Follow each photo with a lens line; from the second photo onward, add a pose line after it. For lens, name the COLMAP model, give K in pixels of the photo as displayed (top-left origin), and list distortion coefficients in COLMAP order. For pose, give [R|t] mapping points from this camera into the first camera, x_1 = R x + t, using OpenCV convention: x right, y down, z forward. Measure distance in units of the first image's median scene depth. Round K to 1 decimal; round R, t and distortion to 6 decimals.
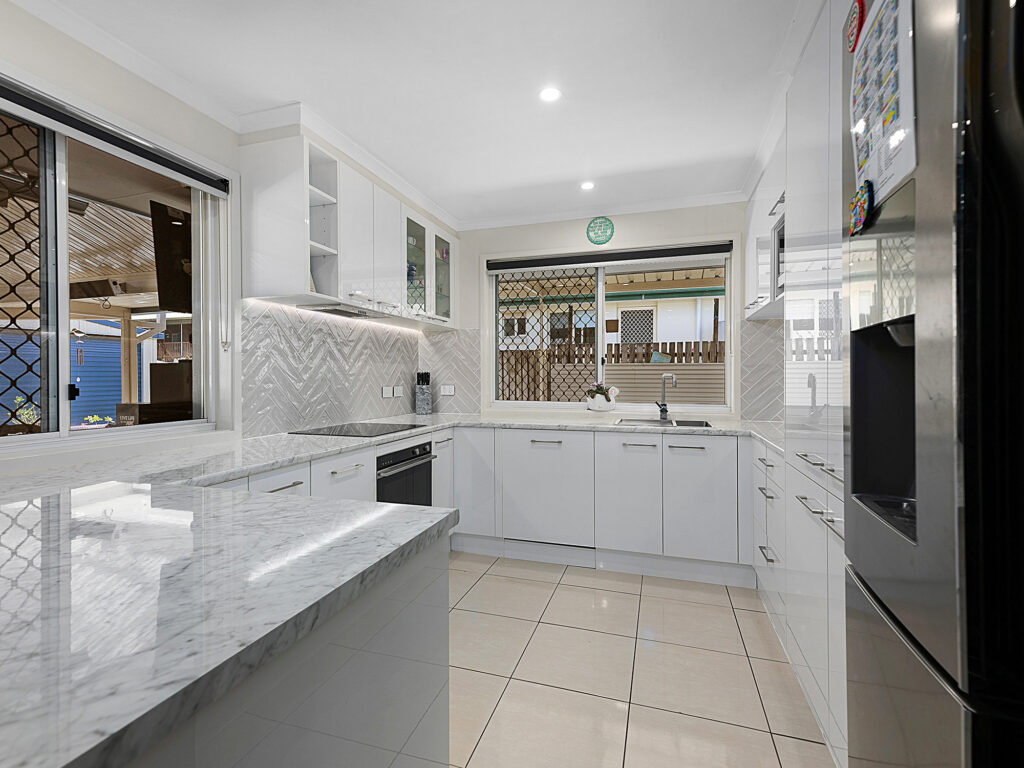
lens RADIAL K [[470.8, 0, 511.3], [0, 470.8, 380.4], [0, 0, 1]] dist [0.001687, 0.000273]
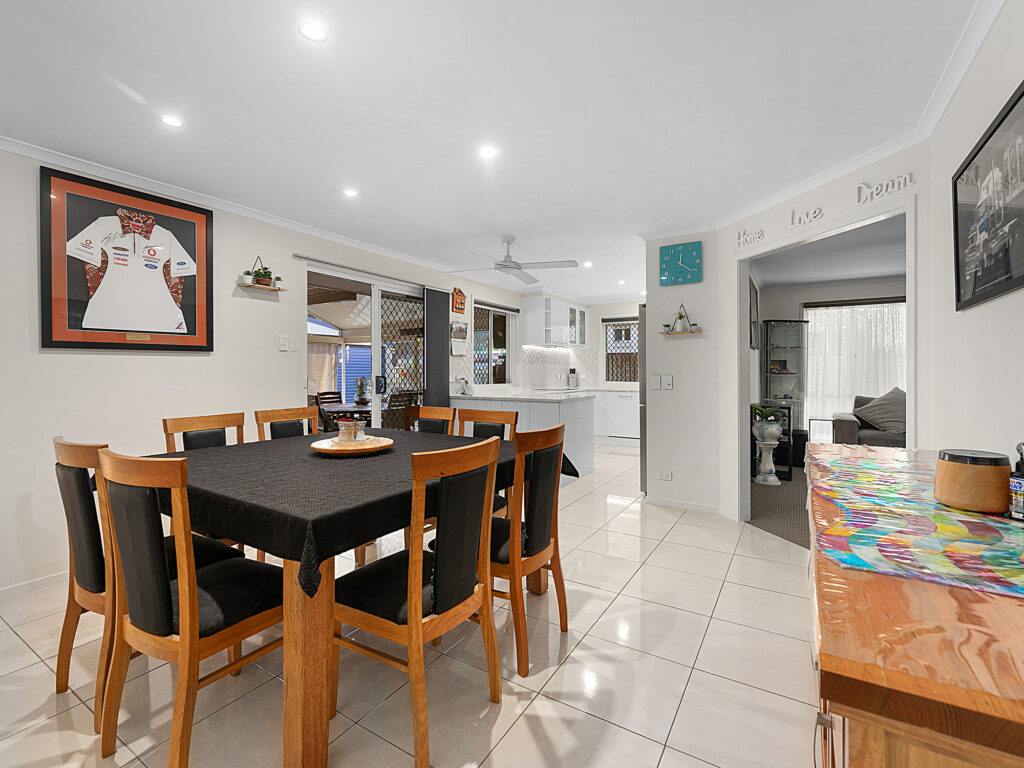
lens RADIAL K [[470.8, 0, 506.9], [0, 470.8, 376.7], [0, 0, 1]] dist [0.001687, 0.000273]
pose [[0.969549, 0.006266, -0.244819, 0.059807], [-0.005606, 0.999979, 0.003394, 0.016604], [0.244835, -0.001919, 0.969563, -1.274613]]
